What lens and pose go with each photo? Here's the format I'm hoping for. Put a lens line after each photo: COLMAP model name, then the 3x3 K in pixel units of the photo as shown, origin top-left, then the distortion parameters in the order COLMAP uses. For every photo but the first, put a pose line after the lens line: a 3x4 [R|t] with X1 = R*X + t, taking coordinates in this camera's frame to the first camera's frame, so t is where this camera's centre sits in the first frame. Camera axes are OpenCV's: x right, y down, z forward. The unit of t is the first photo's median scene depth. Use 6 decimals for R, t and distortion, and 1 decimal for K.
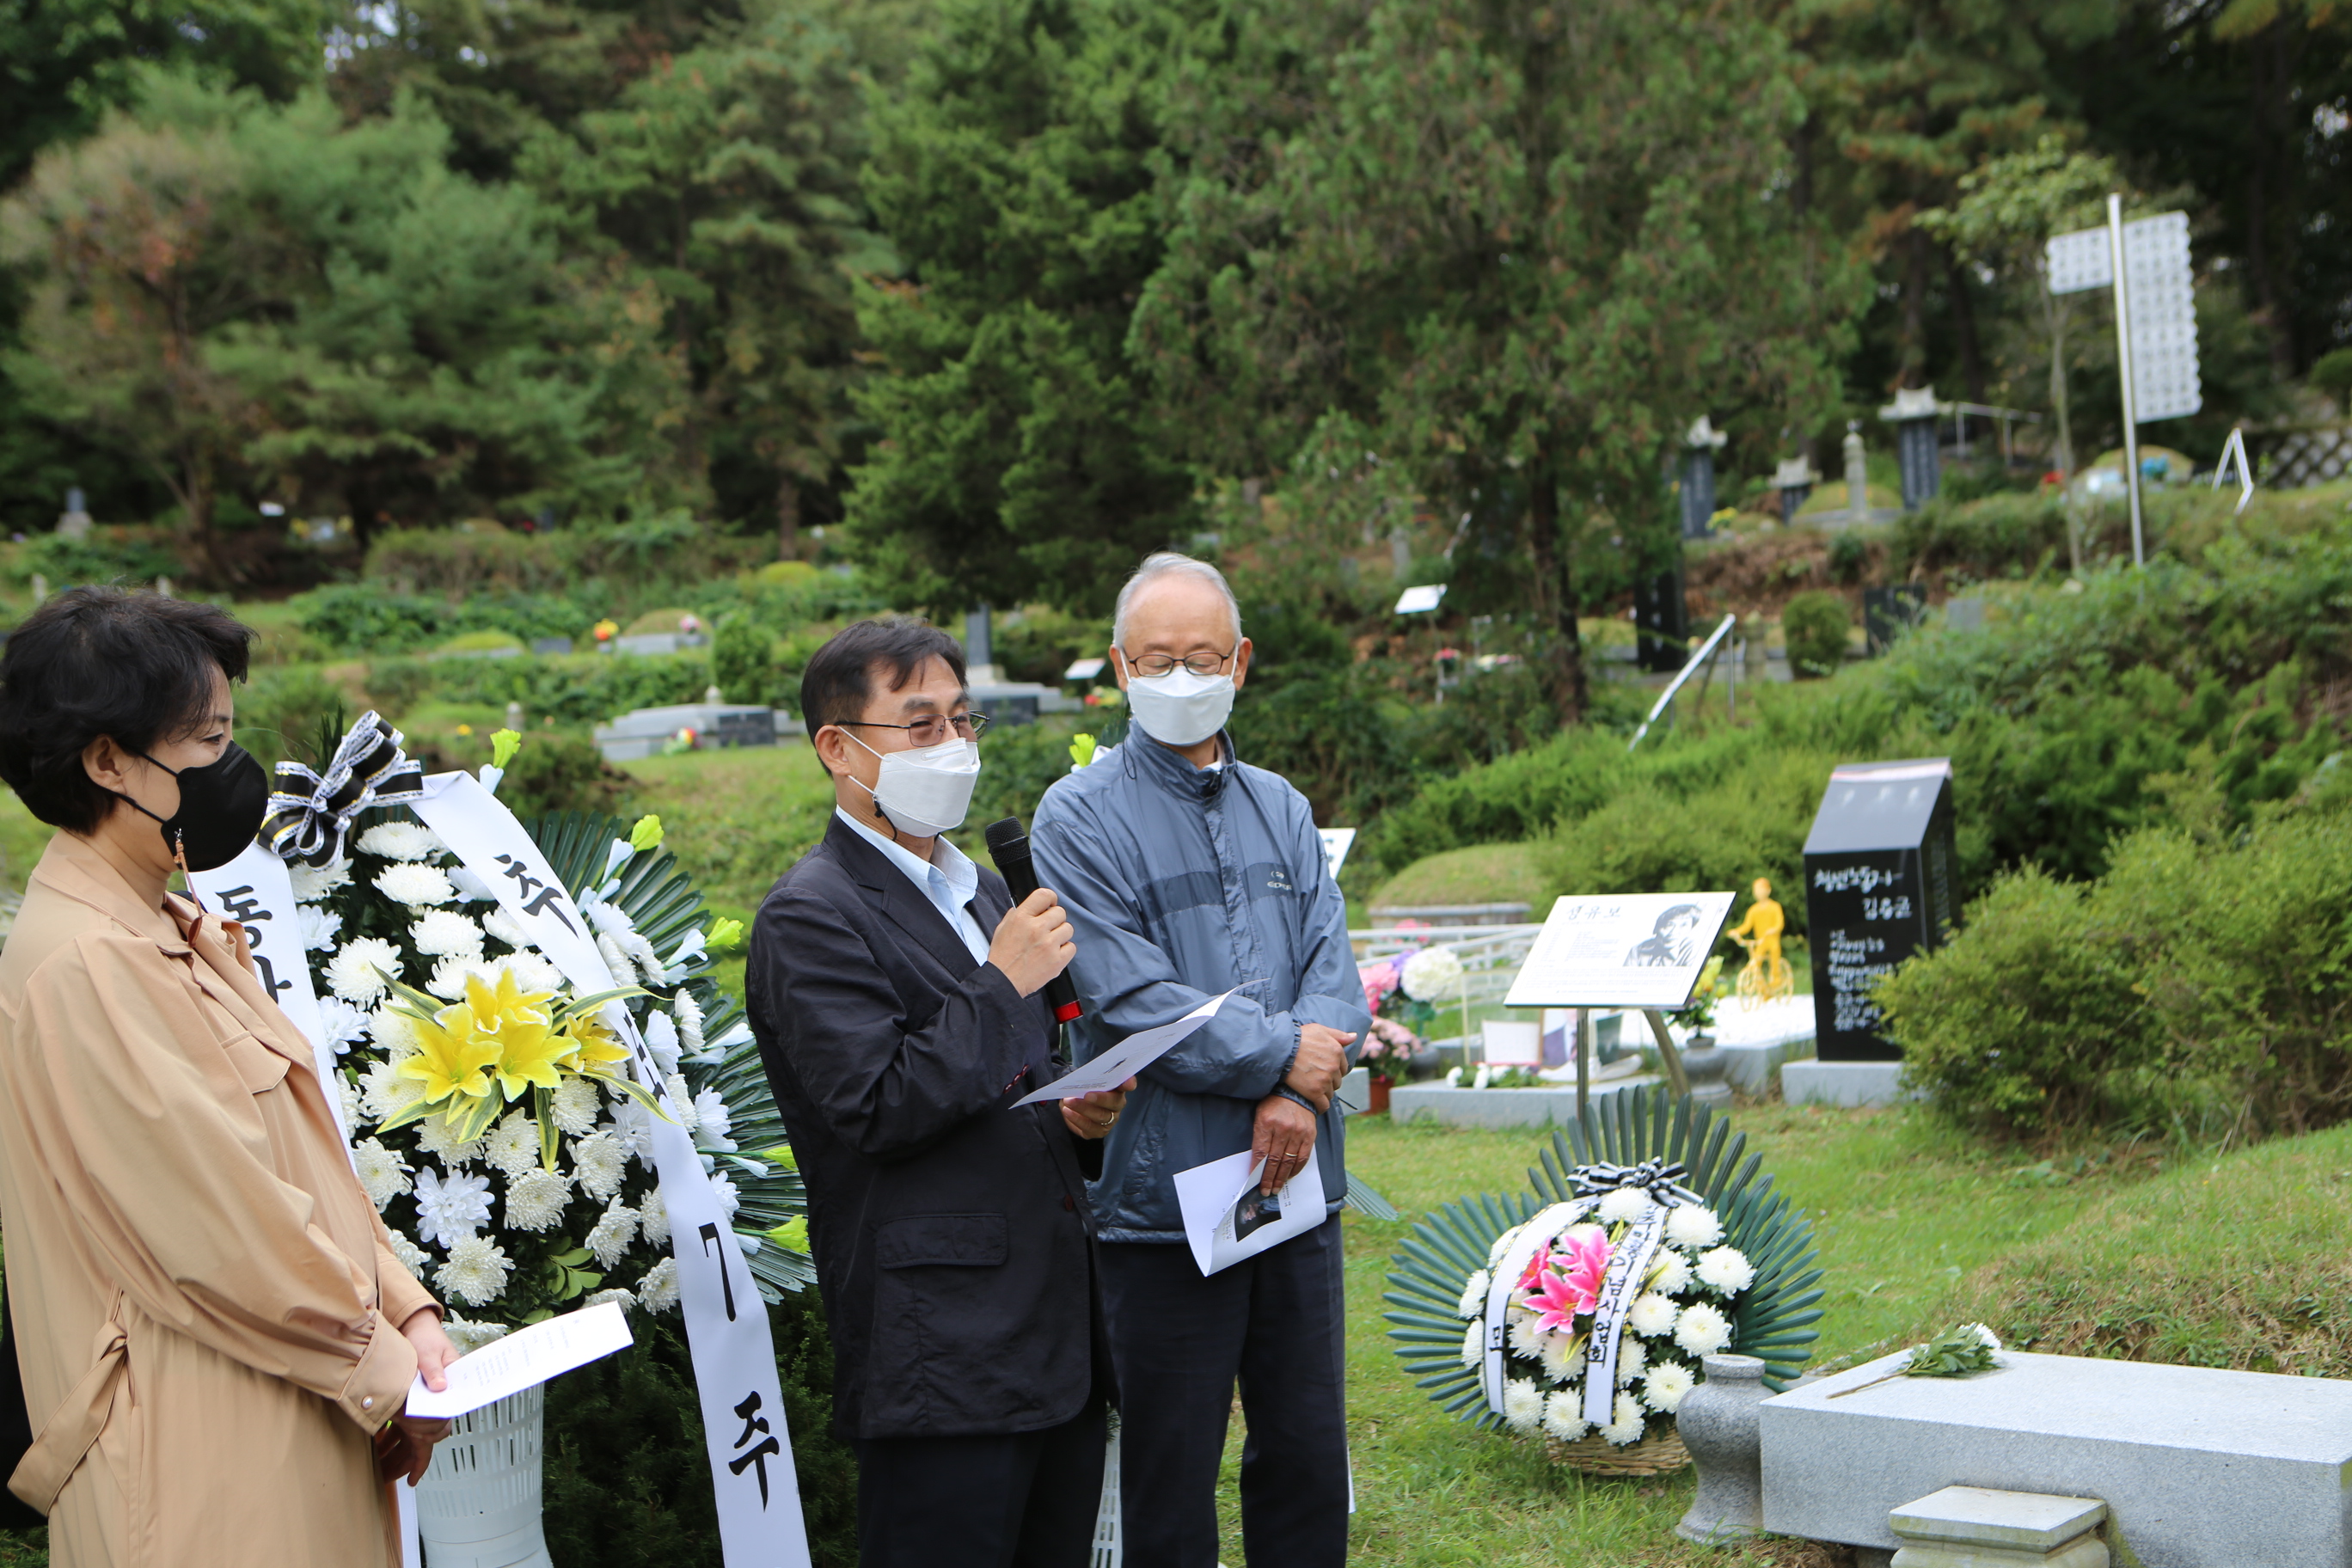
lens RADIAL K [[2810.0, 0, 1162.6], [0, 2810.0, 793.4], [0, 0, 1]] dist [-0.007697, 0.000000]
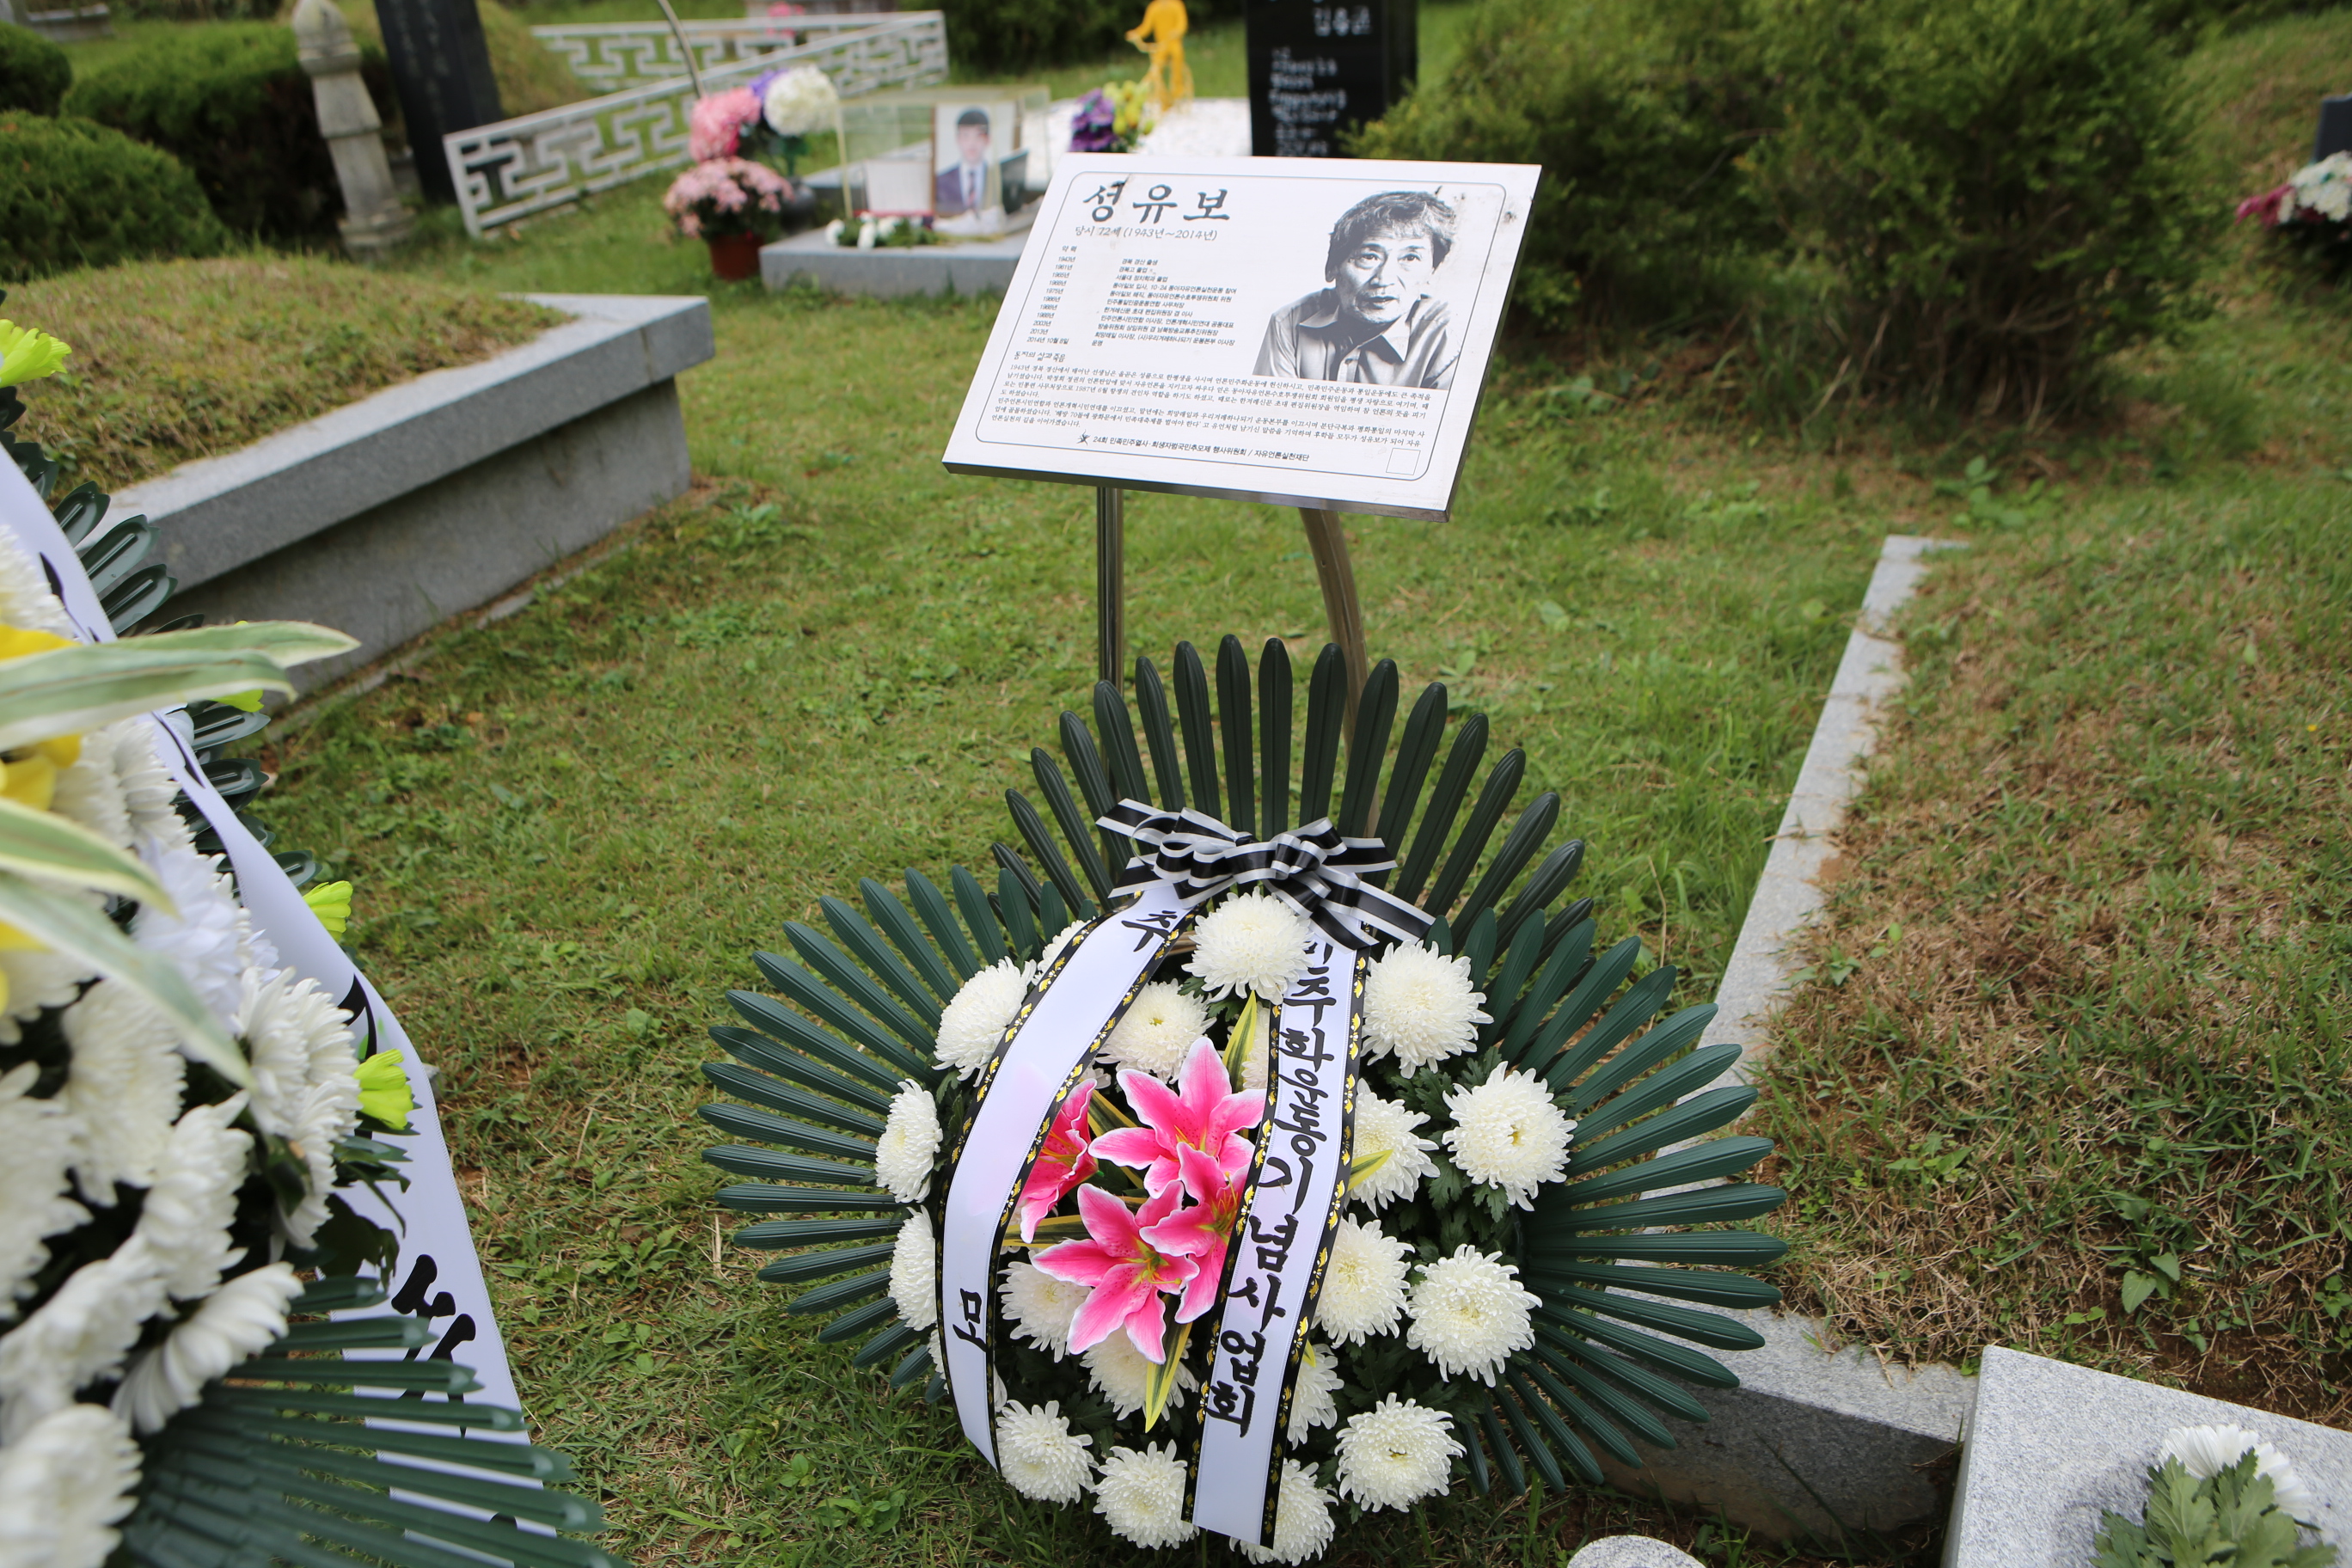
lens RADIAL K [[1941.6, 0, 1173.8], [0, 1941.6, 797.2], [0, 0, 1]] dist [-0.076765, 0.056410]
pose [[0.964699, -0.106879, 0.240692, 0.043026], [-0.009296, 0.899556, 0.436706, -0.000377], [-0.263190, -0.423528, 0.866807, 0.383662]]
